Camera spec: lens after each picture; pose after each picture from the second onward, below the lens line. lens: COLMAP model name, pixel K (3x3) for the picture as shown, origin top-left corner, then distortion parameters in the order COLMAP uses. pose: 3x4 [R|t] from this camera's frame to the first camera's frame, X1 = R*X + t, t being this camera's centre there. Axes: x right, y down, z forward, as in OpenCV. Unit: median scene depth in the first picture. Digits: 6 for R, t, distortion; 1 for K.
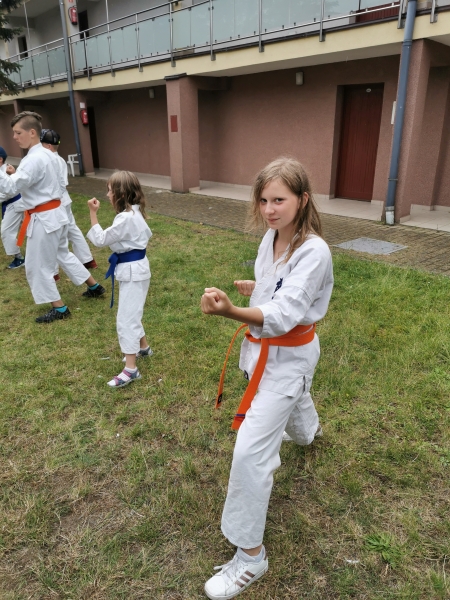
lens RADIAL K [[467.2, 0, 225.0], [0, 467.2, 300.0], [0, 0, 1]] dist [-0.000744, -0.004878]
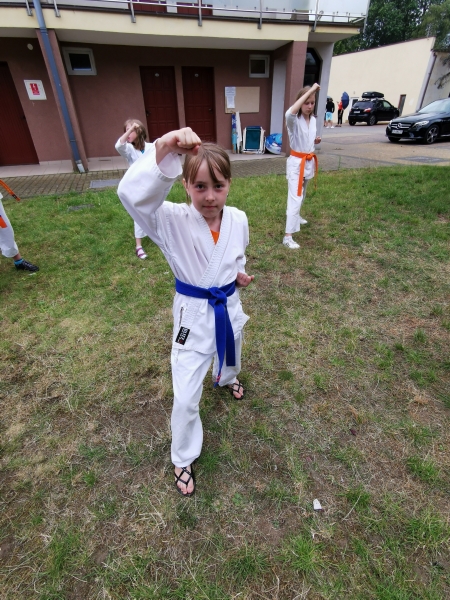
lens RADIAL K [[311.3, 0, 225.0], [0, 311.3, 300.0], [0, 0, 1]] dist [-0.003883, 0.009066]
pose [[0.359552, -0.488761, 0.794881, -0.480542], [0.340162, 0.861884, 0.376094, -0.030991], [-0.868915, 0.135163, 0.476150, 0.186629]]
